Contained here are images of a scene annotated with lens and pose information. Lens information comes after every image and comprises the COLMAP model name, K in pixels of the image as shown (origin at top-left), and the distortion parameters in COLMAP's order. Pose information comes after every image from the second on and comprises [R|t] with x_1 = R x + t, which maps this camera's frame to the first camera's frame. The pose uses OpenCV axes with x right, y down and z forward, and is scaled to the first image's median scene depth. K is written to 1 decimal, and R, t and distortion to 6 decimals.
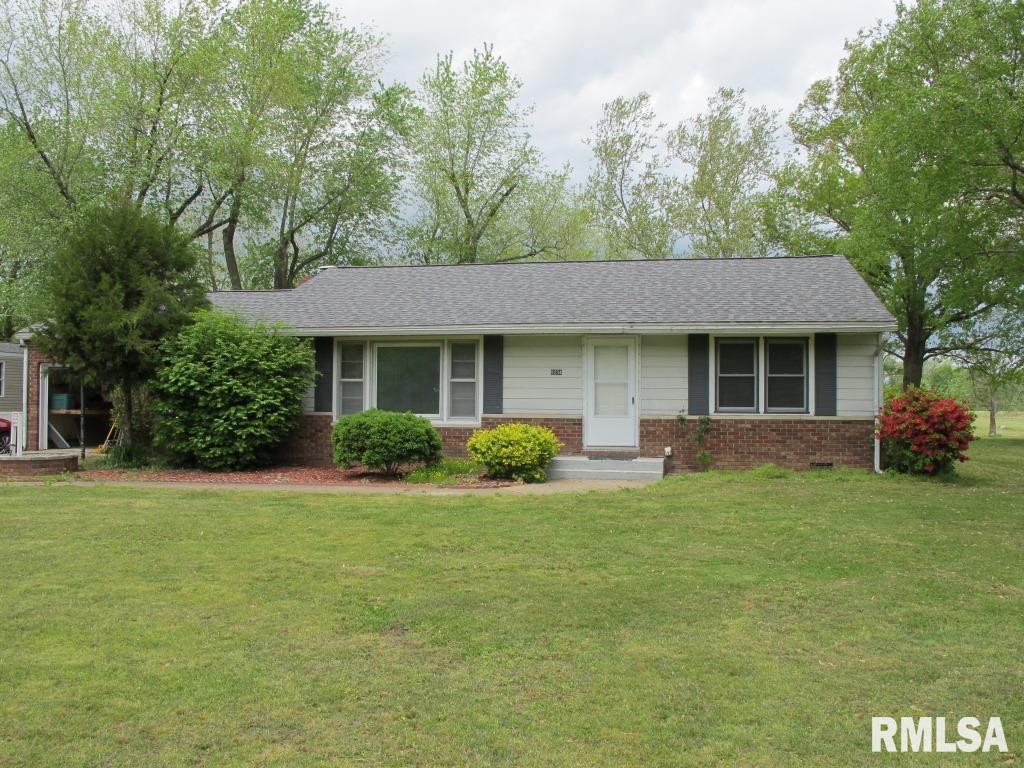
lens RADIAL K [[946.5, 0, 511.2], [0, 946.5, 406.1], [0, 0, 1]] dist [-0.180653, -0.001521]
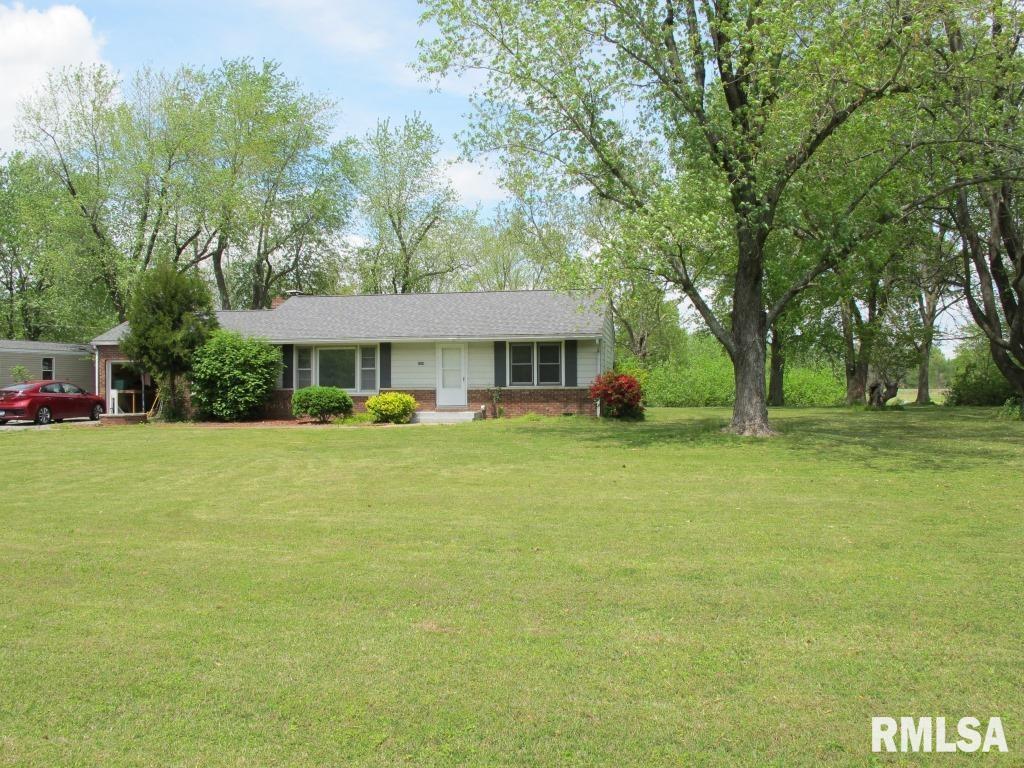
lens RADIAL K [[835.5, 0, 512.0], [0, 835.5, 384.0], [0, 0, 1]] dist [-0.164321, 0.000729]
pose [[0.998152, -0.012508, 0.059461, 0.125812], [0.012744, 0.999912, -0.003588, 0.009443], [-0.059411, 0.004339, 0.998224, -0.560747]]
